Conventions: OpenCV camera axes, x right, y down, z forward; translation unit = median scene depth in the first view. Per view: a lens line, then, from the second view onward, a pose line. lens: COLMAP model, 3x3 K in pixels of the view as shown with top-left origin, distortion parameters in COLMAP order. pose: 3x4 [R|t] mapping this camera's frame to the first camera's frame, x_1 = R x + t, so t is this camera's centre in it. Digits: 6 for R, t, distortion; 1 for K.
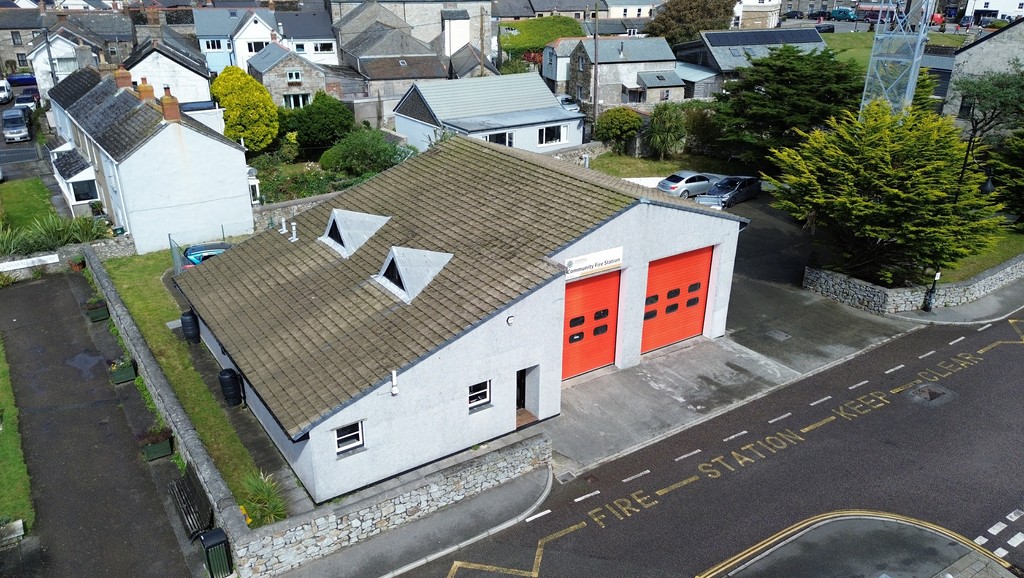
lens RADIAL K [[780.1, 0, 507.2], [0, 780.1, 302.5], [0, 0, 1]] dist [0.073011, -0.068548]
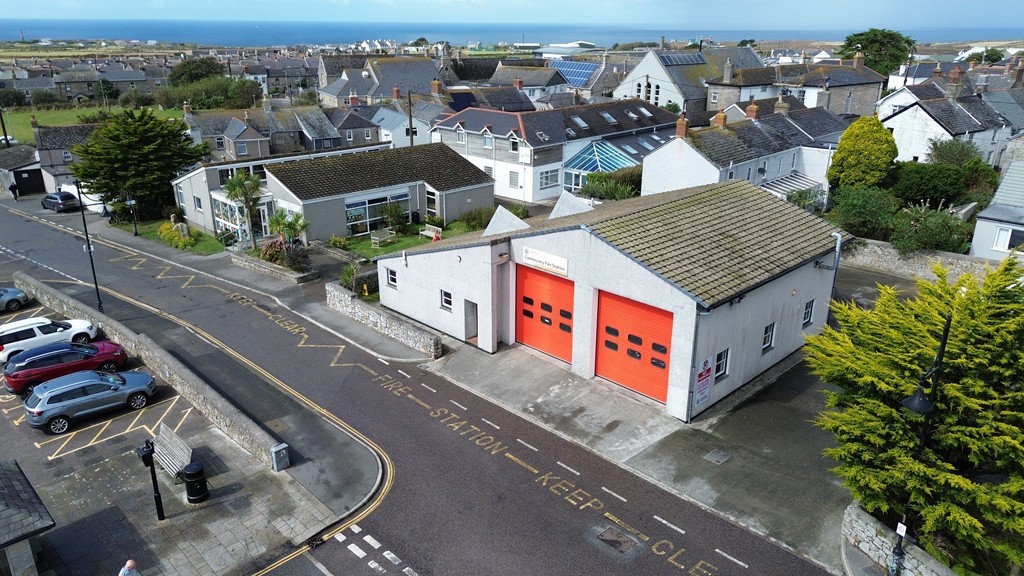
lens RADIAL K [[724.0, 0, 512.1], [0, 724.0, 286.7], [0, 0, 1]] dist [0.073140, -0.068677]
pose [[0.193911, 0.334645, -0.922178, 1.024925], [-0.397707, 0.886125, 0.237934, -0.232738], [0.896788, 0.320618, 0.304919, 0.539163]]
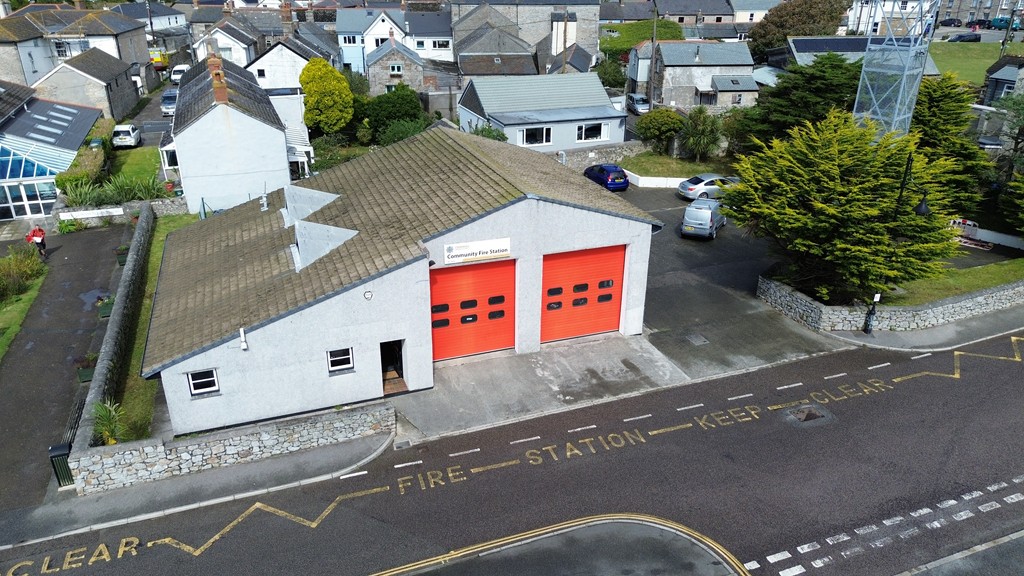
lens RADIAL K [[724.0, 0, 512.2], [0, 724.0, 284.6], [0, 0, 1]] dist [0.073140, -0.068677]
pose [[0.972230, 0.096289, -0.213301, 0.326133], [-0.096047, 0.995310, 0.011524, -0.017974], [0.213411, 0.009283, 0.976918, 0.037882]]
